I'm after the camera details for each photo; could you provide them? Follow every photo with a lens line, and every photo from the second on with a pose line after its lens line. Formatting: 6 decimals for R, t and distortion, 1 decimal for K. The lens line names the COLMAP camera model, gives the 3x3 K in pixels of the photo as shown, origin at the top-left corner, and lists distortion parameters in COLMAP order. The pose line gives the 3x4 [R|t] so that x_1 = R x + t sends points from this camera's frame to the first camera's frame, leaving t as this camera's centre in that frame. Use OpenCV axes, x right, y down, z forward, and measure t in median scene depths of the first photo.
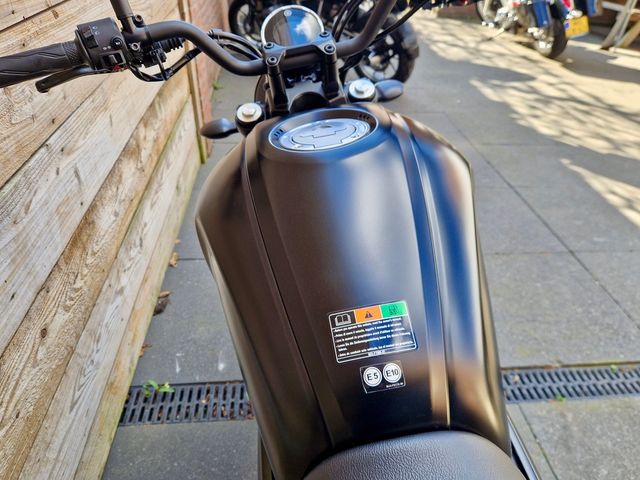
lens RADIAL K [[434.6, 0, 320.0], [0, 434.6, 240.0], [0, 0, 1]] dist [0.052132, -0.054582]
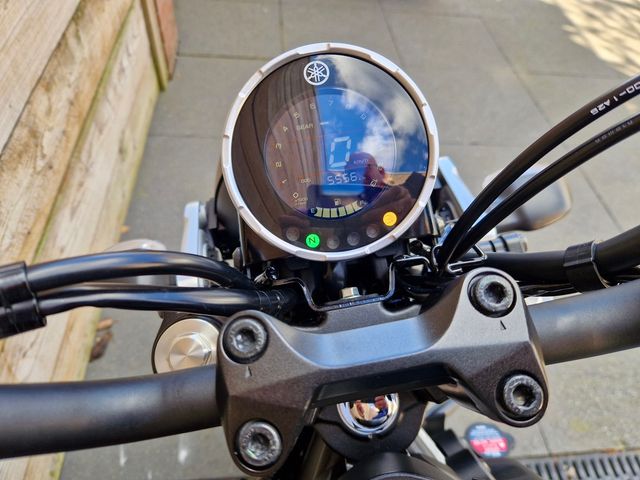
lens RADIAL K [[441.2, 0, 317.7], [0, 441.2, 240.5], [0, 0, 1]] dist [0.027611, -0.038737]
pose [[0.998505, 0.040129, 0.037119, -0.036848], [-0.048540, 0.963185, 0.264419, -0.226465], [-0.025142, -0.265826, 0.963693, 0.325061]]
